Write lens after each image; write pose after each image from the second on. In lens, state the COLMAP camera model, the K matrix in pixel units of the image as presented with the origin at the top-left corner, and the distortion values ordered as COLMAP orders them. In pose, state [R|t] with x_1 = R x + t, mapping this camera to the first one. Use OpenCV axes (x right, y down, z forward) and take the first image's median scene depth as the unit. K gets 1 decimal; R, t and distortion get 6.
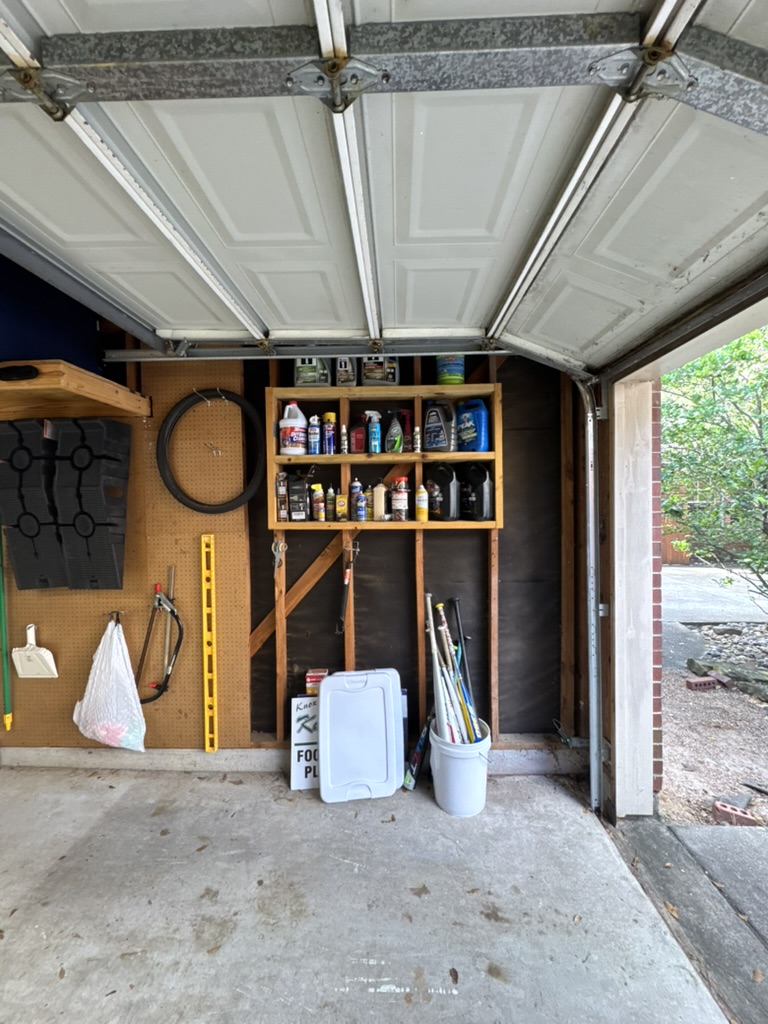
lens RADIAL K [[408.9, 0, 385.3], [0, 408.9, 510.9], [0, 0, 1]] dist [-0.002669, 0.000375]
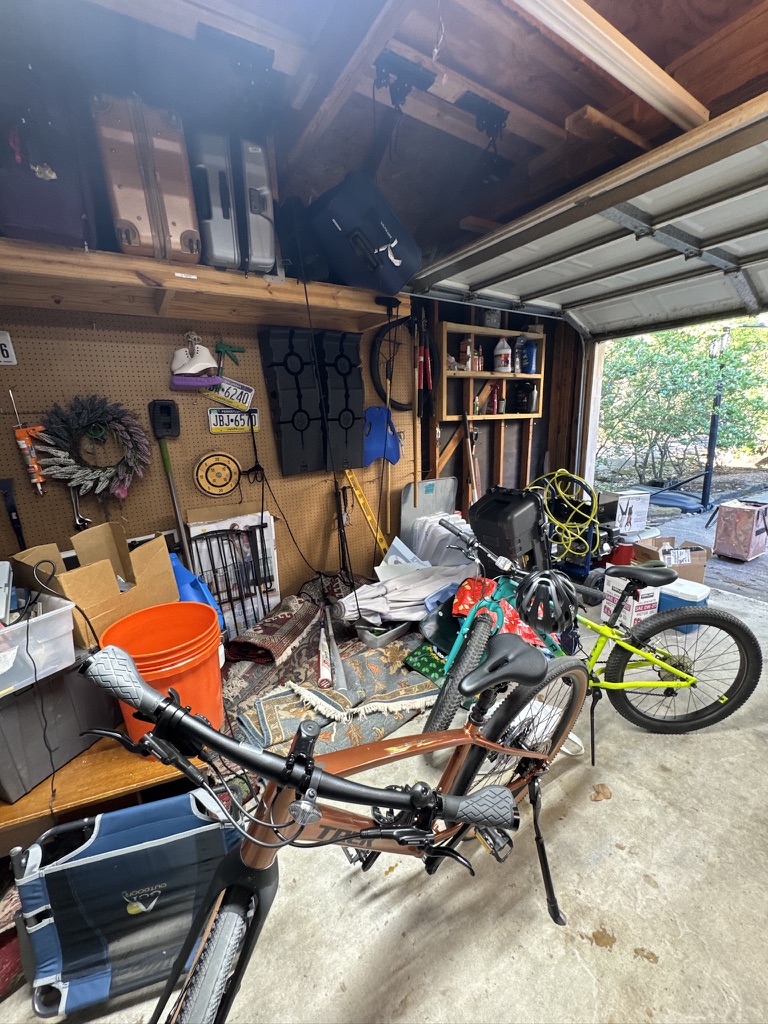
lens RADIAL K [[408.9, 0, 385.3], [0, 408.9, 510.9], [0, 0, 1]] dist [-0.002669, 0.000375]
pose [[0.826803, -0.140869, 0.544567, -1.355320], [0.029480, 0.977654, 0.208141, 0.051253], [-0.561719, -0.156038, 0.812480, -0.173657]]
